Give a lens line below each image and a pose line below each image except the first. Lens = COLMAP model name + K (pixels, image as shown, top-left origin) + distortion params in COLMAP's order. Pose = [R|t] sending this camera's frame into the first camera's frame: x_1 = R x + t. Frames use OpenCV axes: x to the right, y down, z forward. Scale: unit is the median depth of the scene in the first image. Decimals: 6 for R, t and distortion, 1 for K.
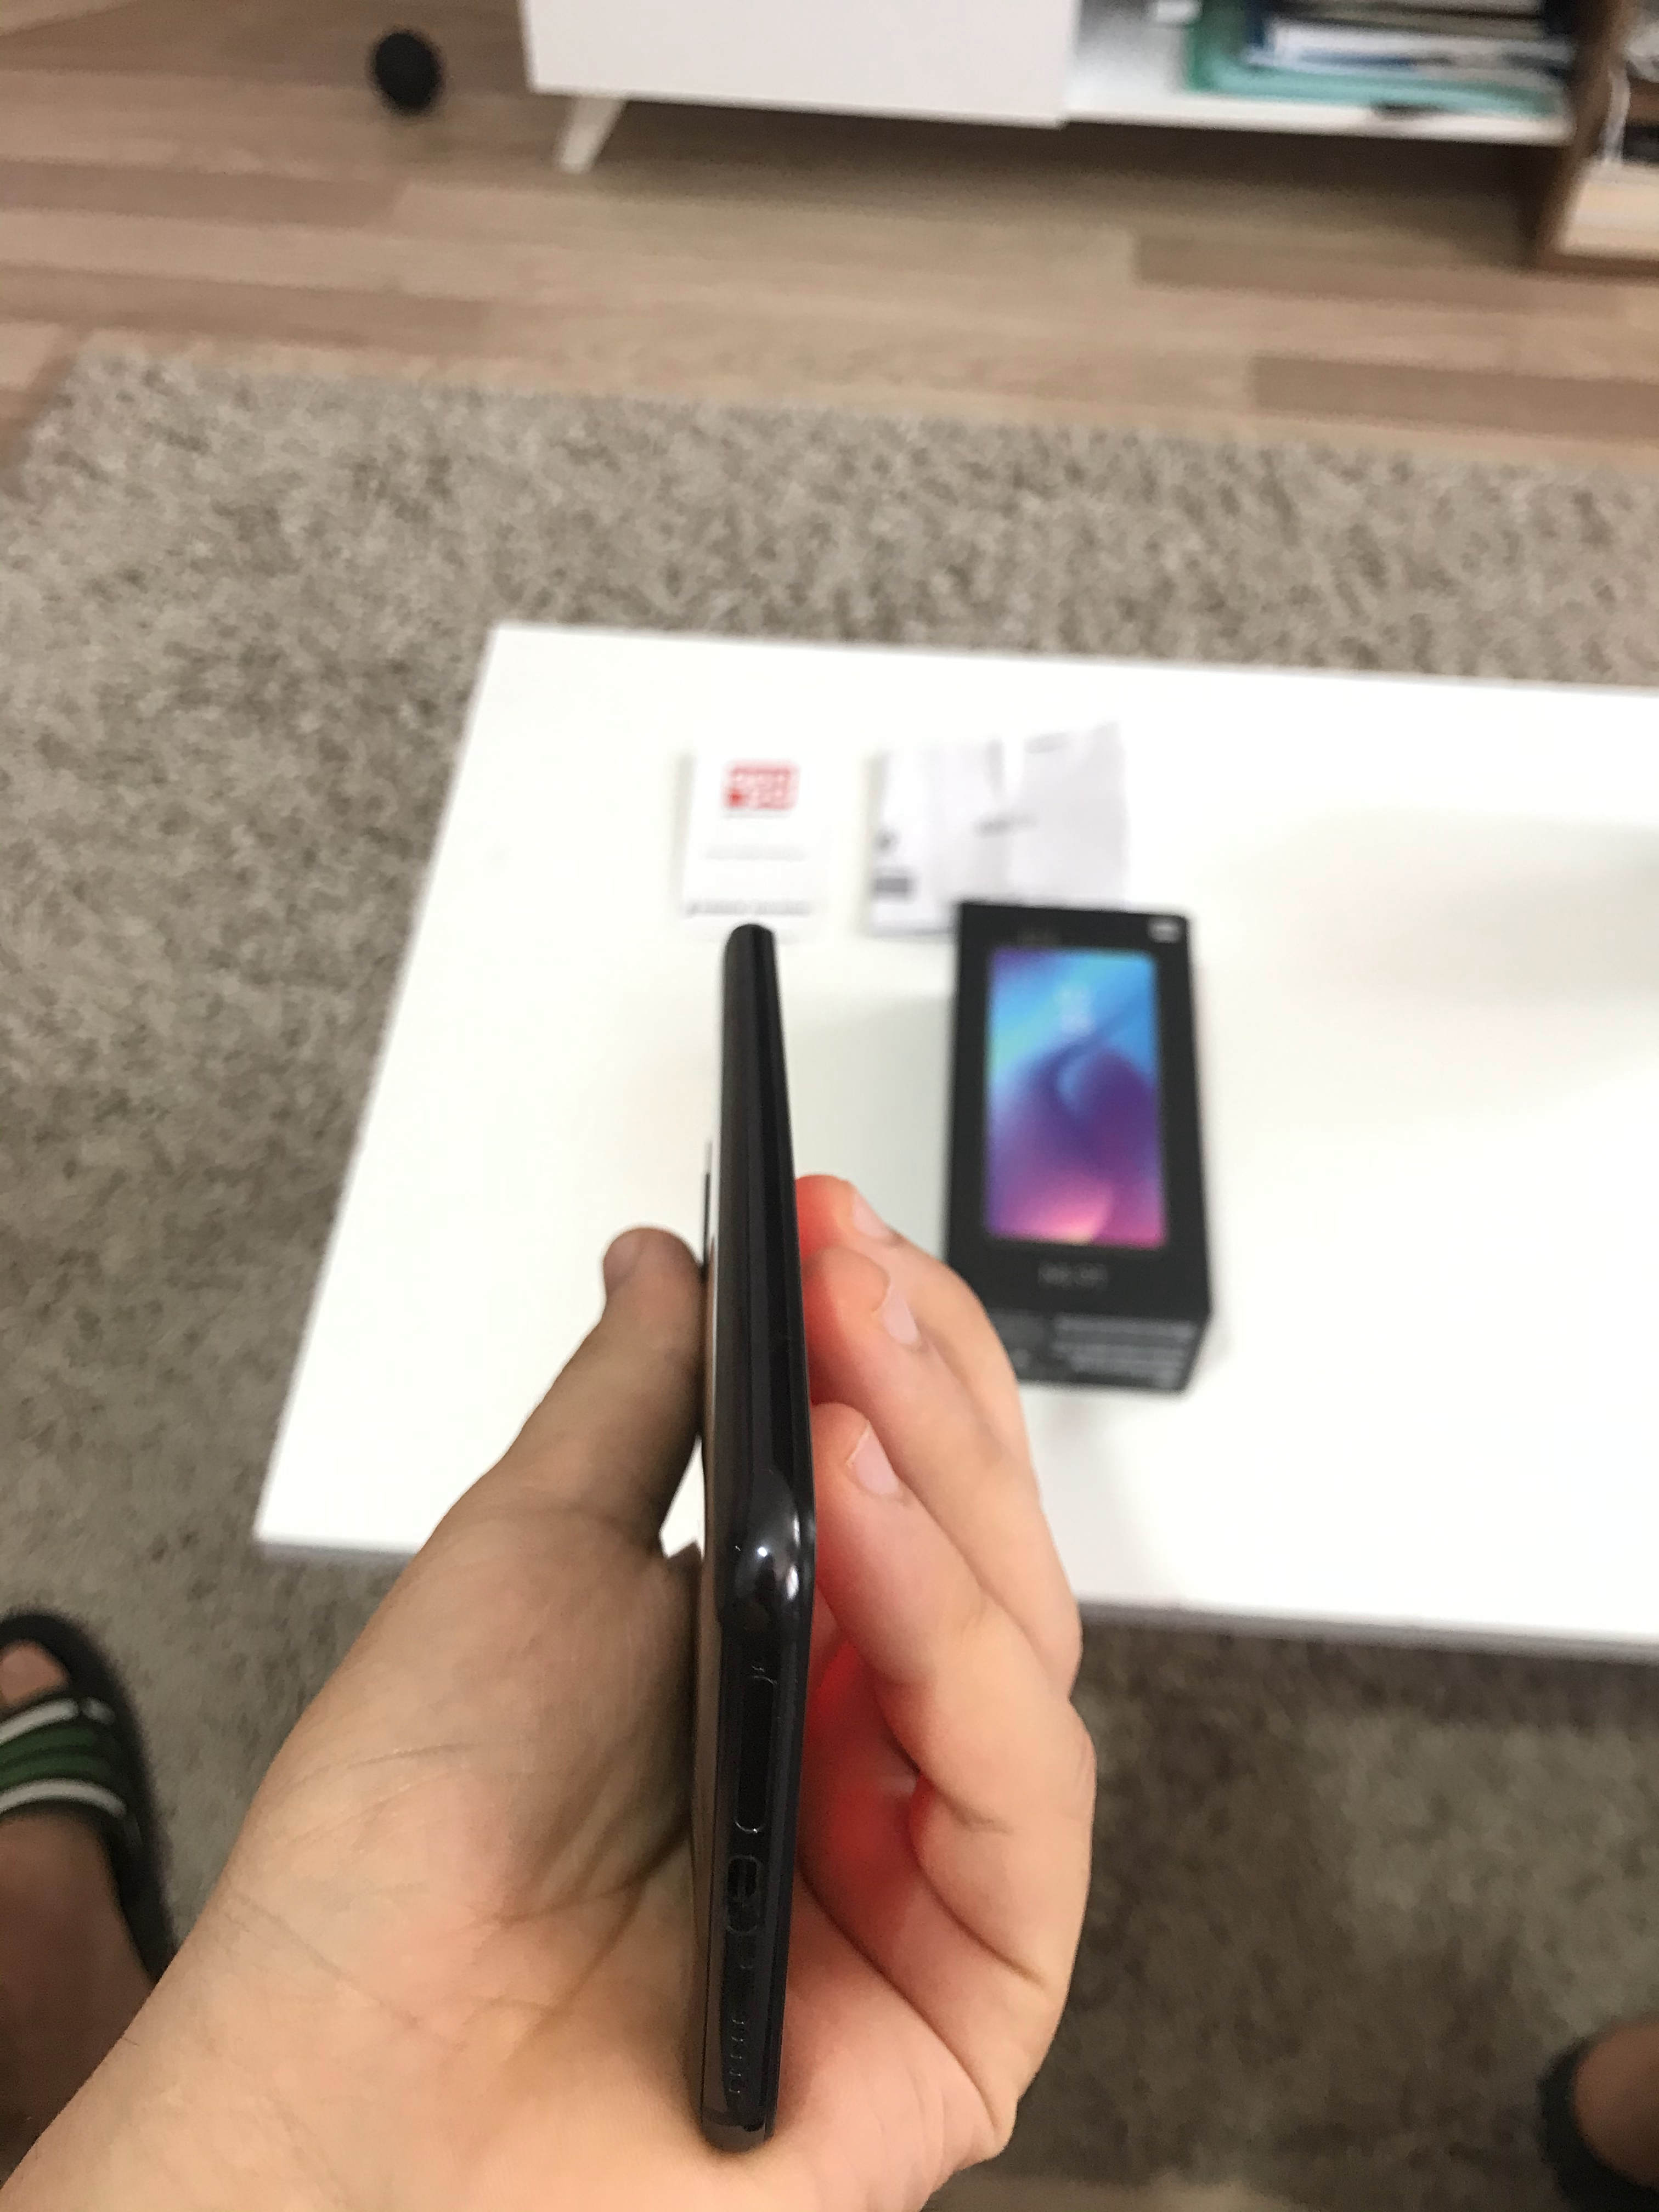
lens RADIAL K [[1783.4, 0, 826.0], [0, 1783.4, 1164.9], [0, 0, 1]] dist [-0.013049, -0.011416]
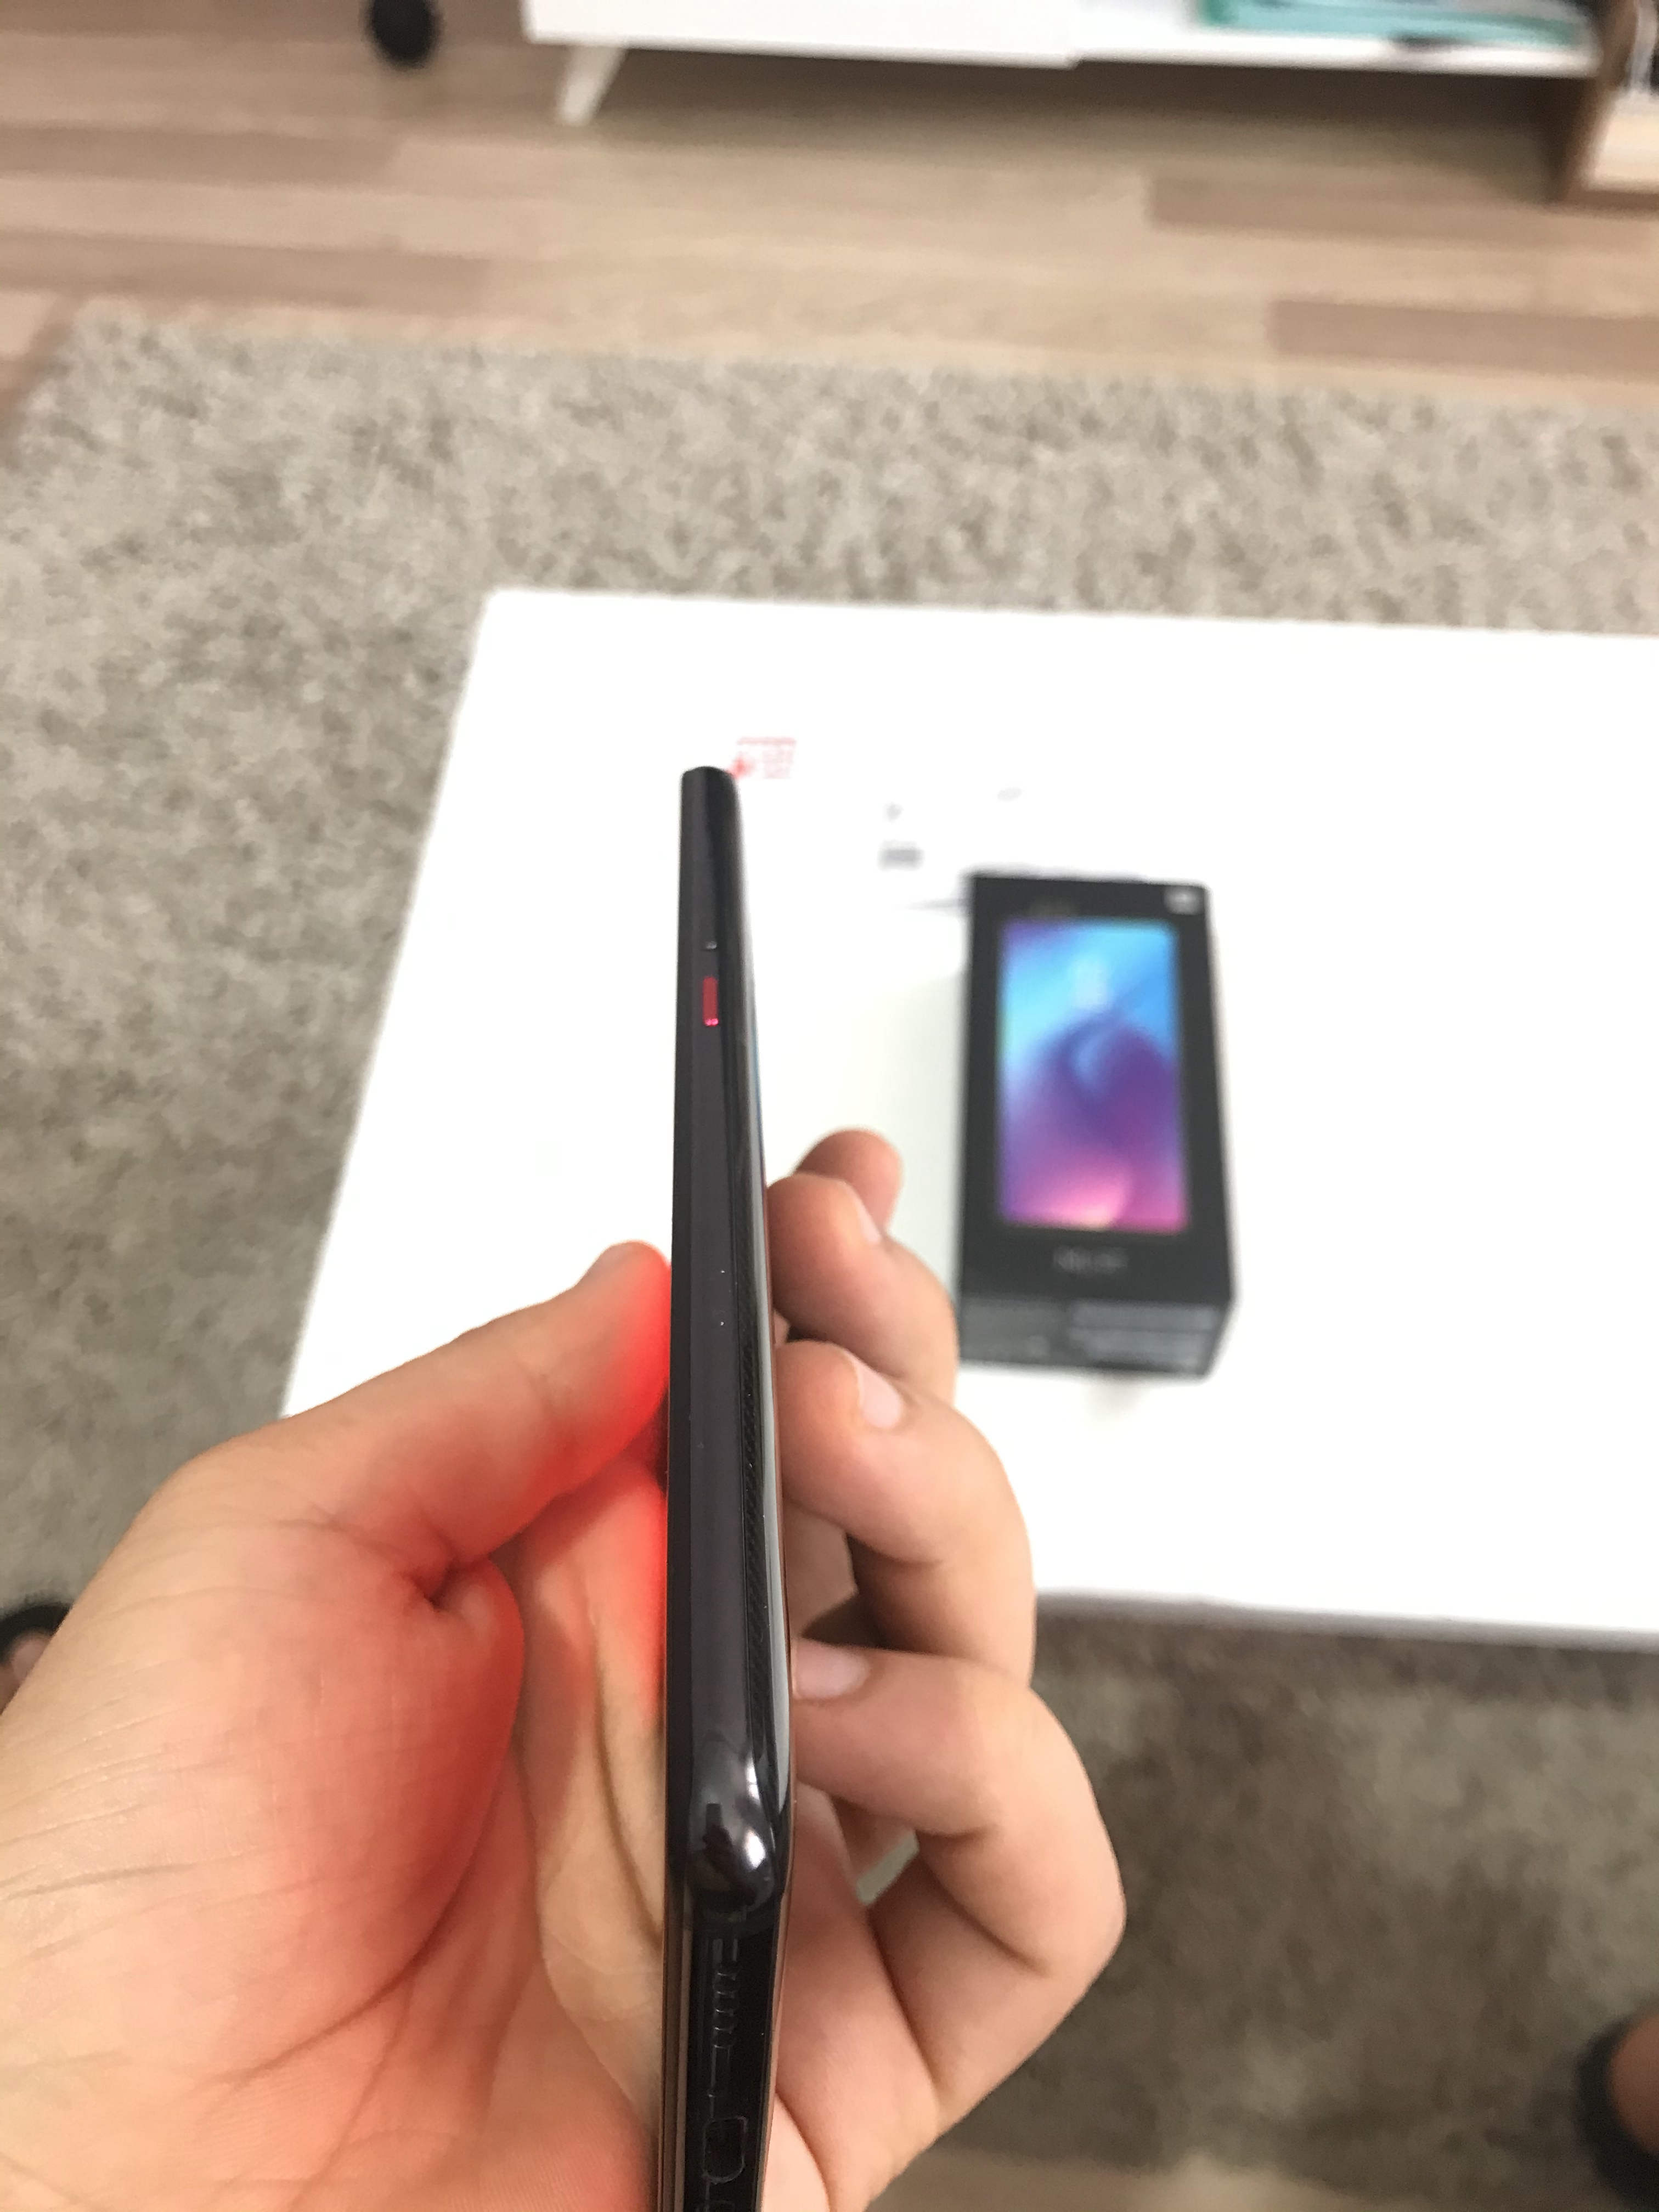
lens RADIAL K [[1783.4, 0, 826.0], [0, 1783.4, 1164.9], [0, 0, 1]] dist [-0.013049, -0.011416]
pose [[0.999826, -0.012818, -0.013549, 0.003365], [0.013109, 0.999680, 0.021612, -0.005216], [0.013268, -0.021785, 0.999675, 0.013442]]
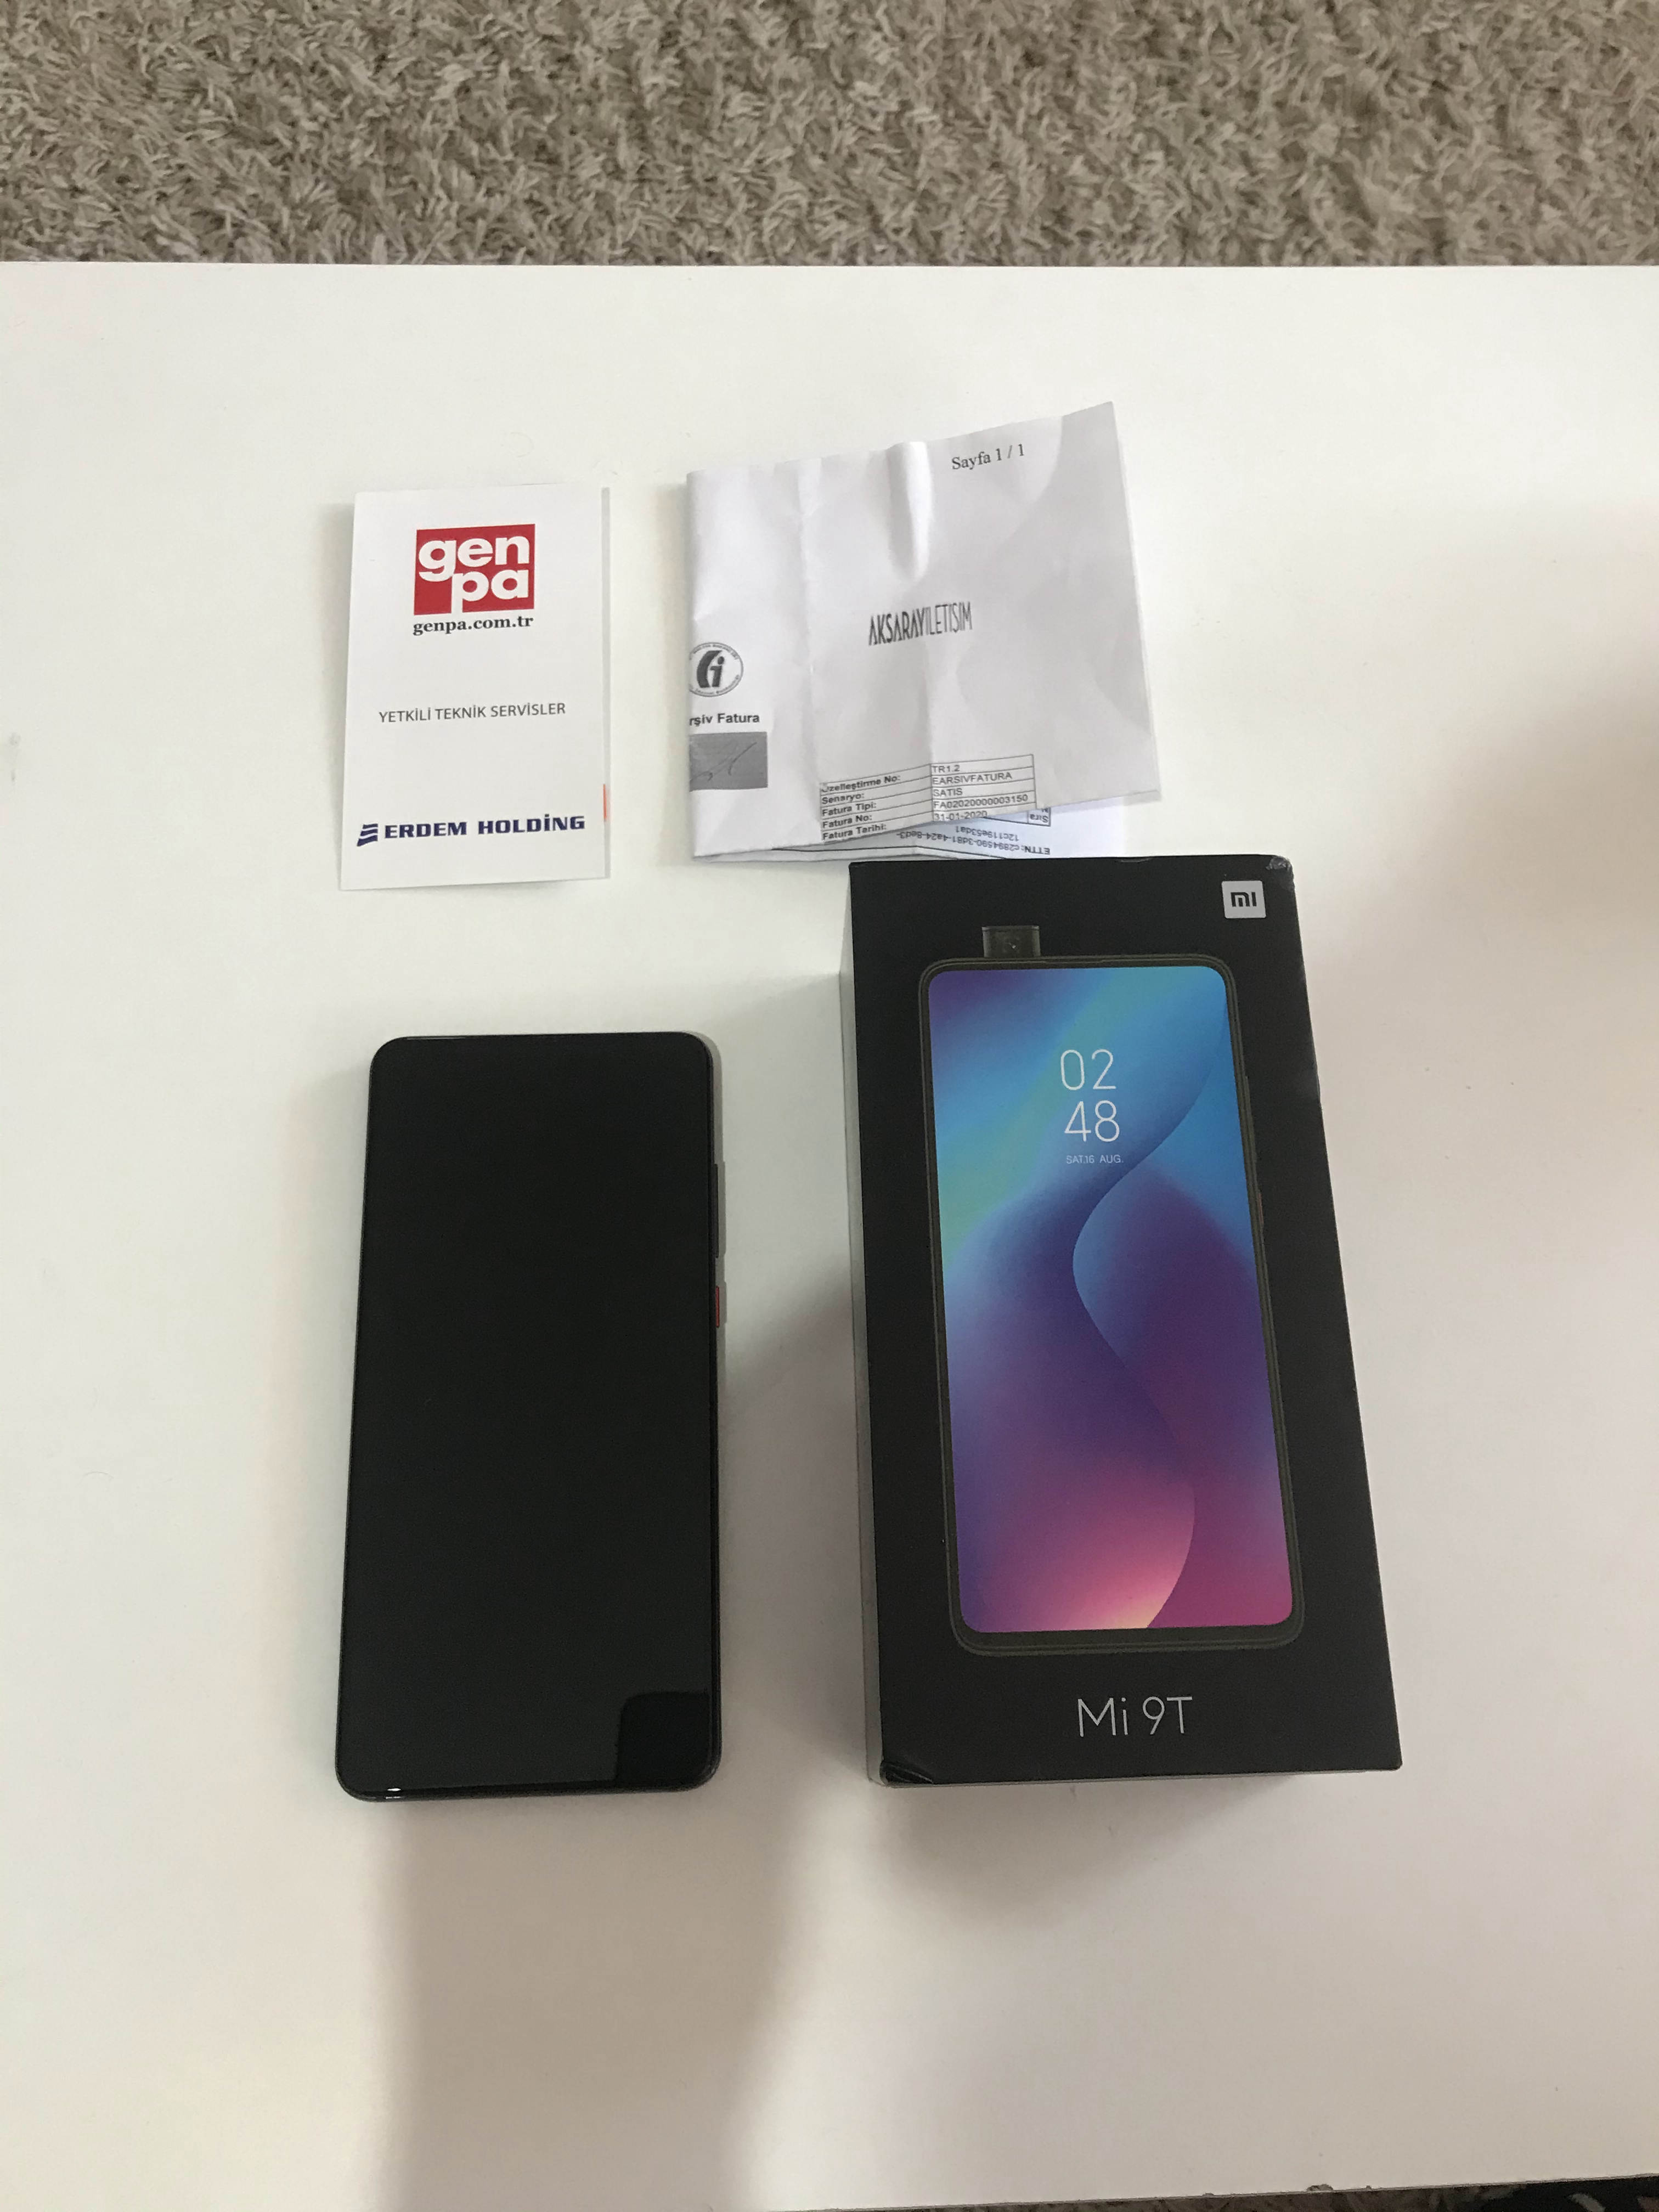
lens RADIAL K [[1783.4, 0, 826.0], [0, 1783.4, 1164.9], [0, 0, 1]] dist [-0.013049, -0.011416]
pose [[0.994650, -0.091139, 0.048638, 0.014178], [0.073784, 0.956279, 0.282995, -0.093083], [-0.072303, -0.277892, 0.957887, 0.206131]]
